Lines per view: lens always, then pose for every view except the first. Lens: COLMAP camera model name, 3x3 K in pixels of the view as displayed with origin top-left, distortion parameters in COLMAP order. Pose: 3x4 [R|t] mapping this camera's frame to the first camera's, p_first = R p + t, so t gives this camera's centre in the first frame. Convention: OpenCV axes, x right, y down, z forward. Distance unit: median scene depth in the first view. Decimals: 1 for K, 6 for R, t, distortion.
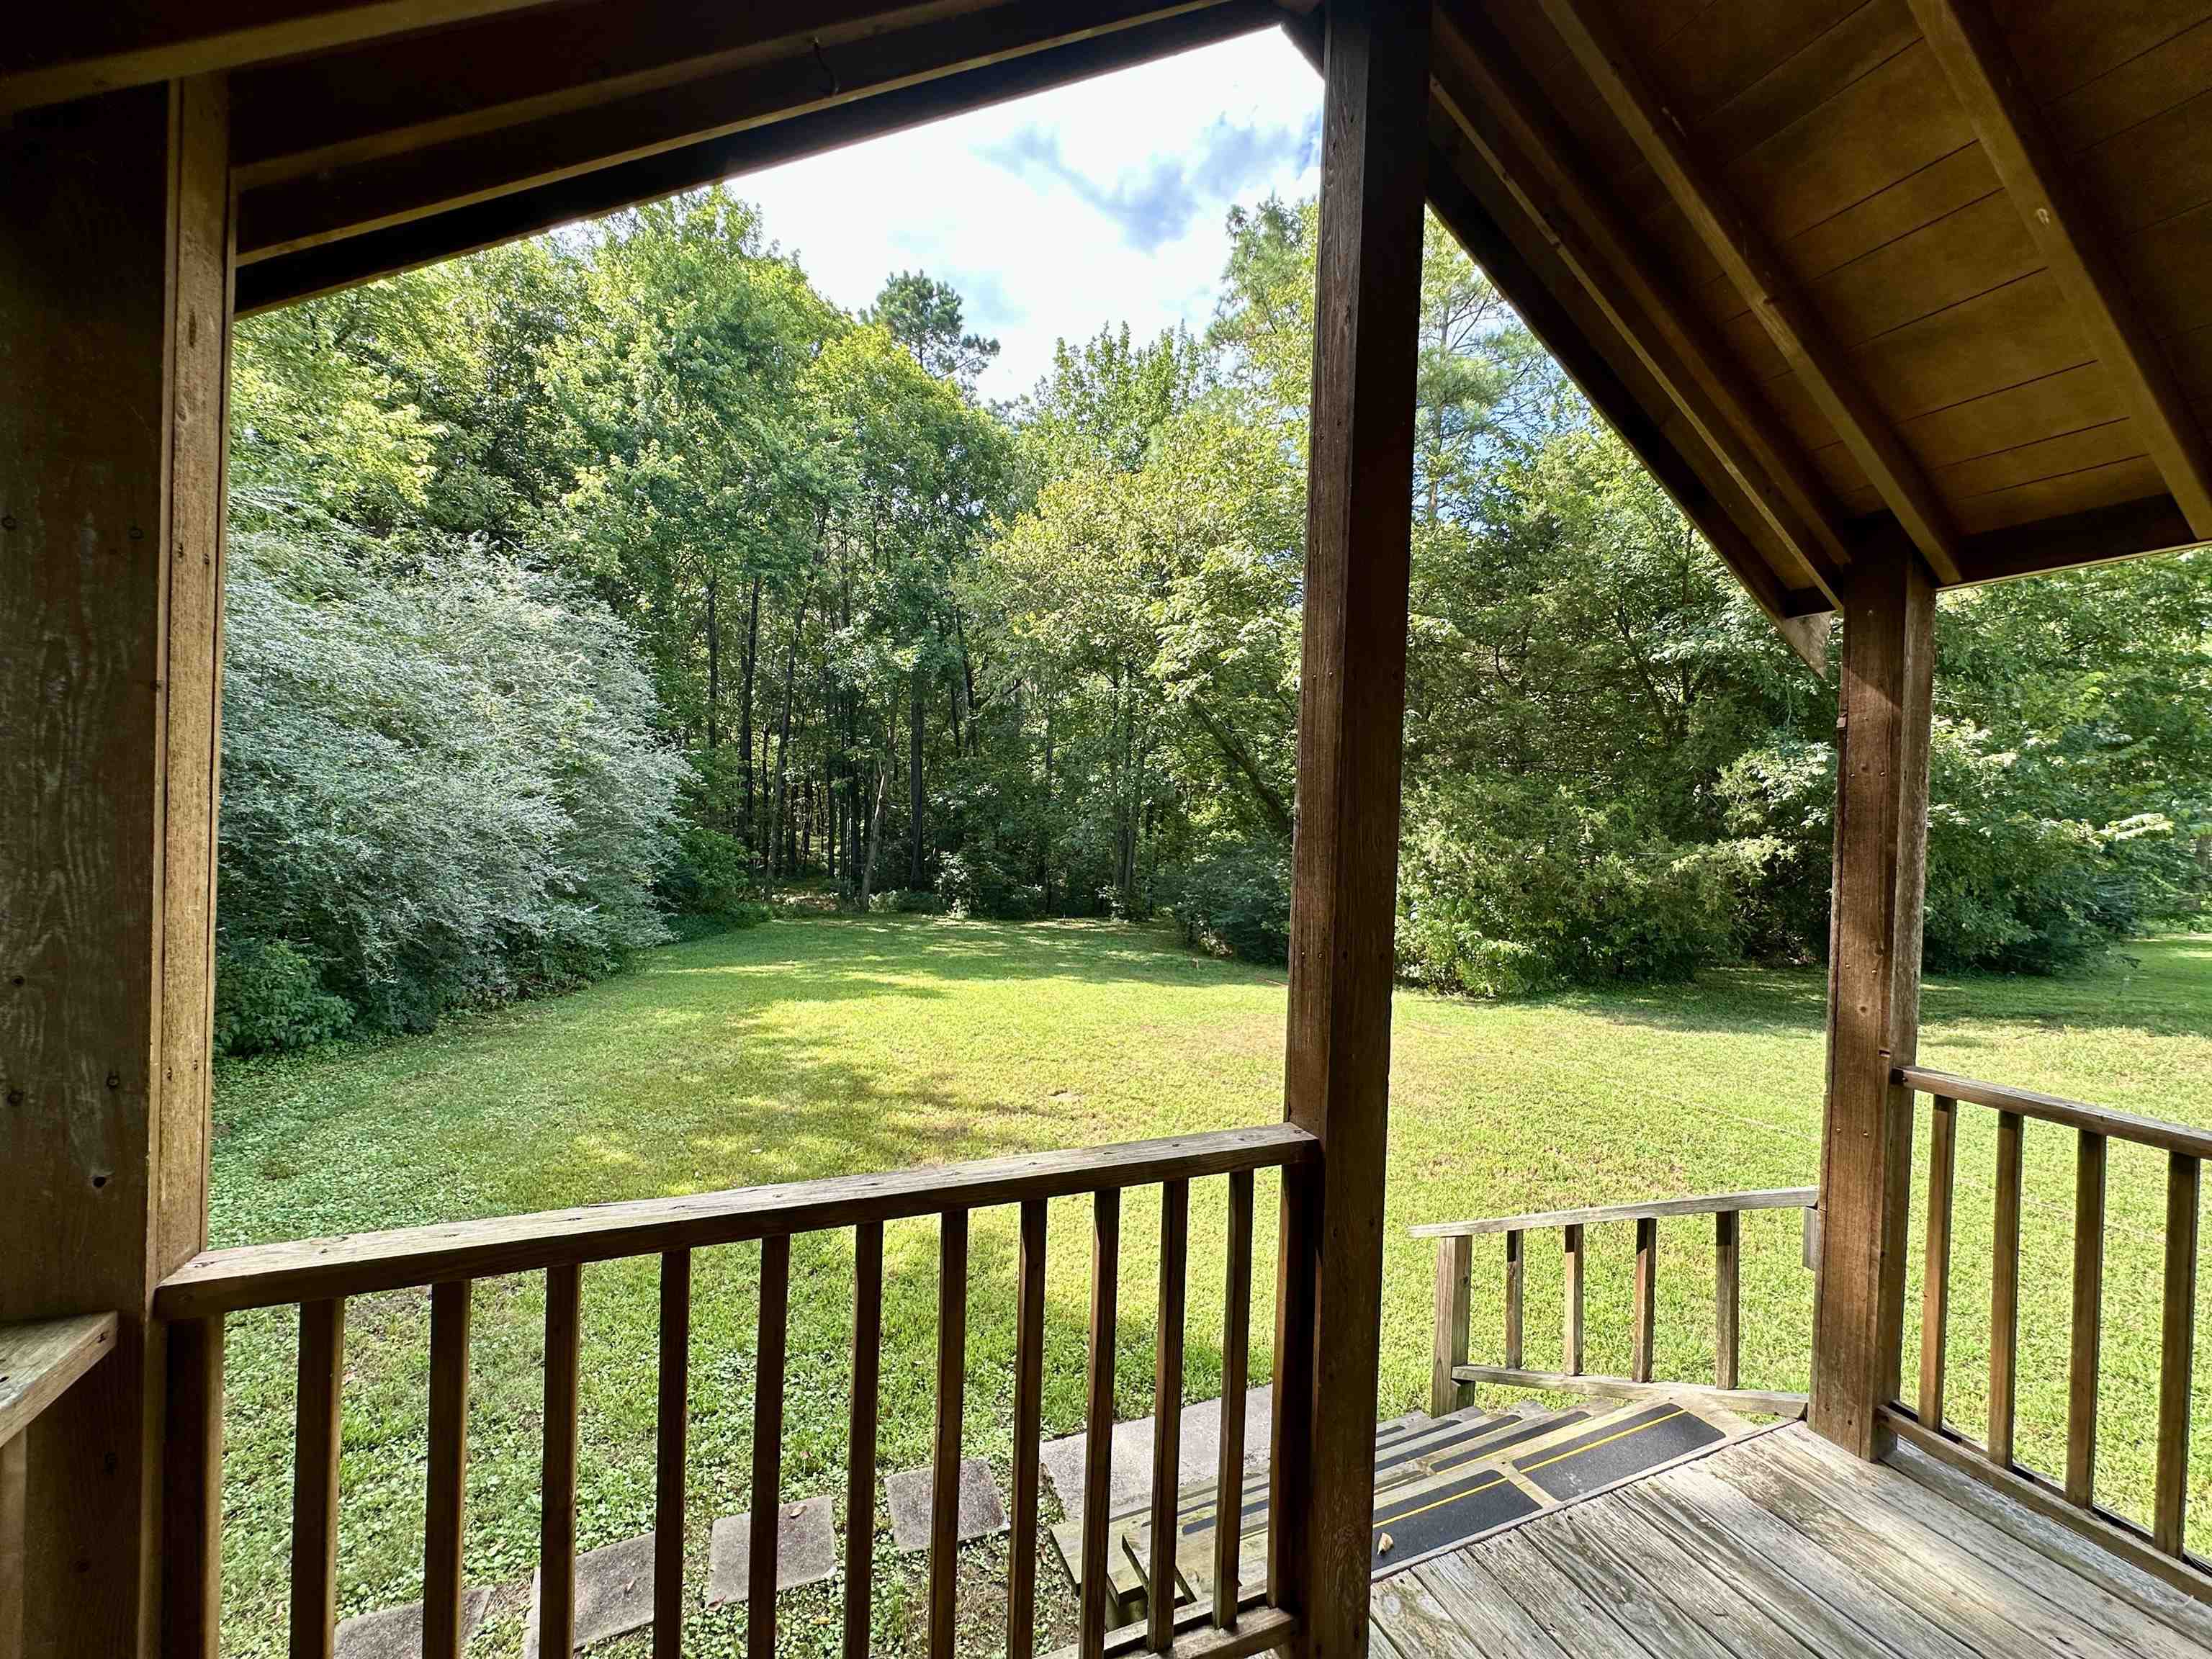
lens RADIAL K [[887.2, 0, 1106.0], [0, 887.2, 829.5], [0, 0, 1]] dist [-0.001035, 0.000017]
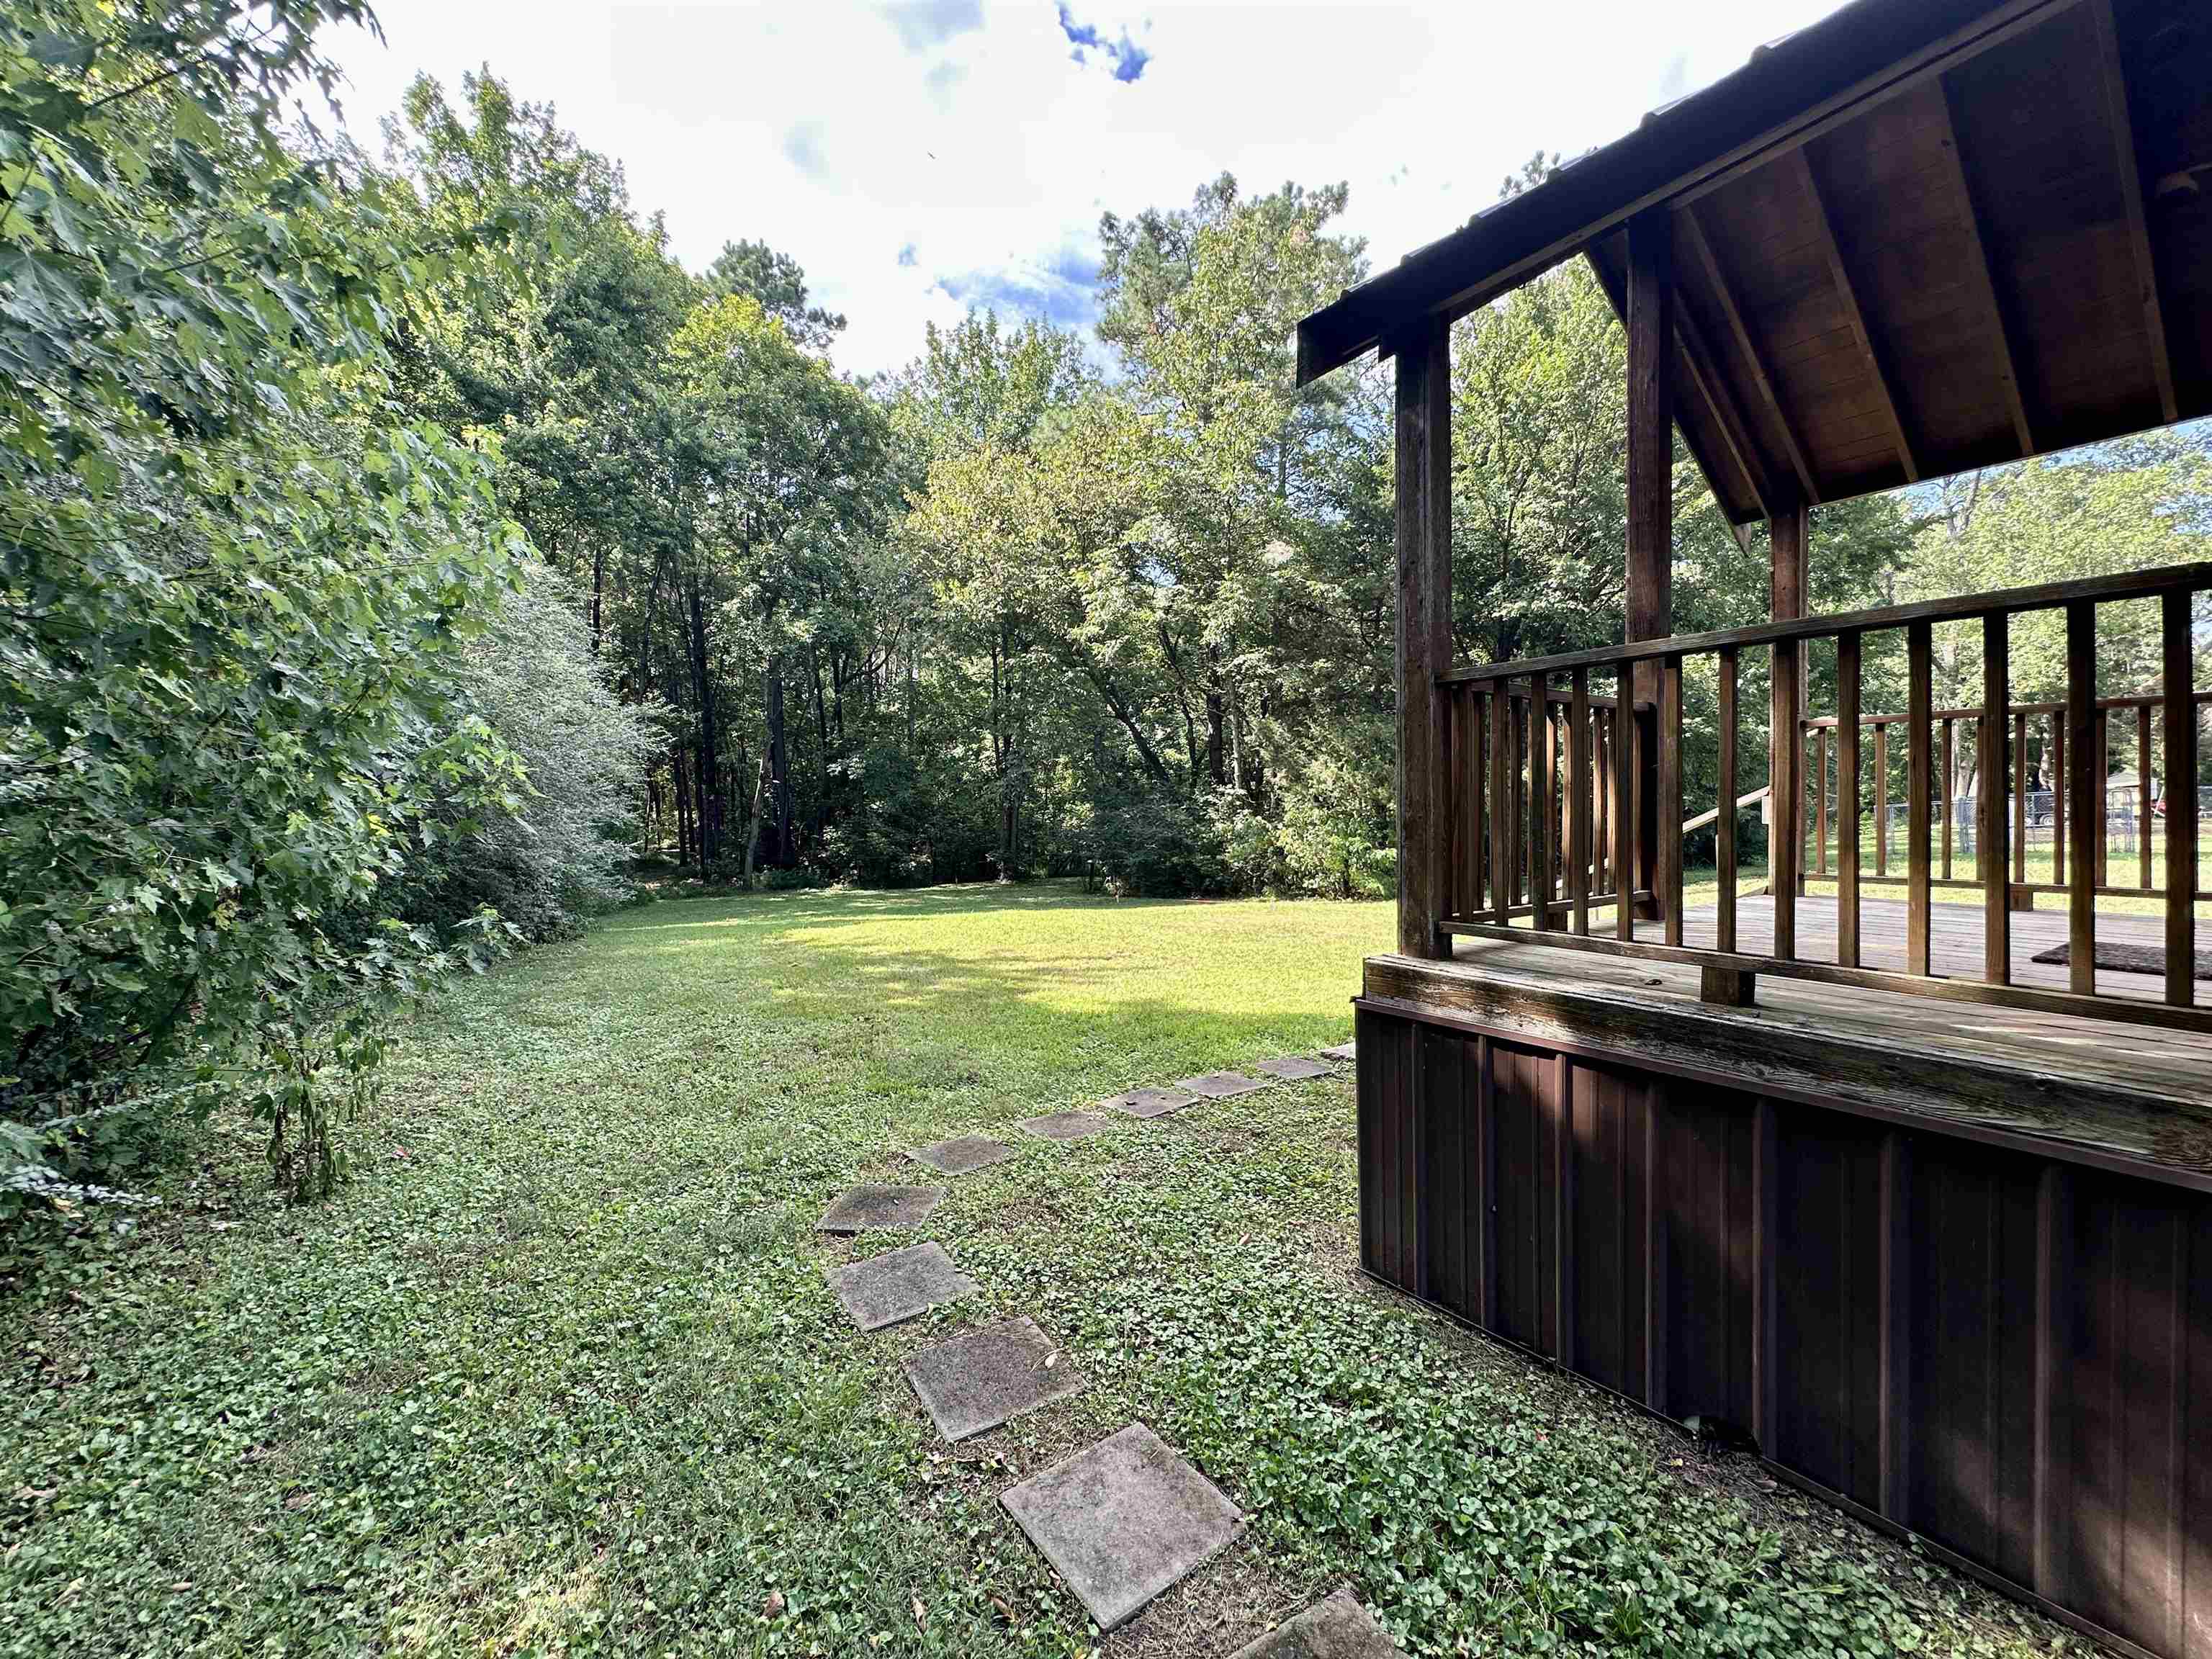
lens RADIAL K [[884.5, 0, 1106.0], [0, 884.5, 829.5], [0, 0, 1]] dist [0.002149, -0.000092]
pose [[0.977260, -0.049034, 0.206300, -0.117967], [0.046046, 0.998754, 0.019263, 0.036543], [-0.206987, -0.009326, 0.978299, -0.074229]]
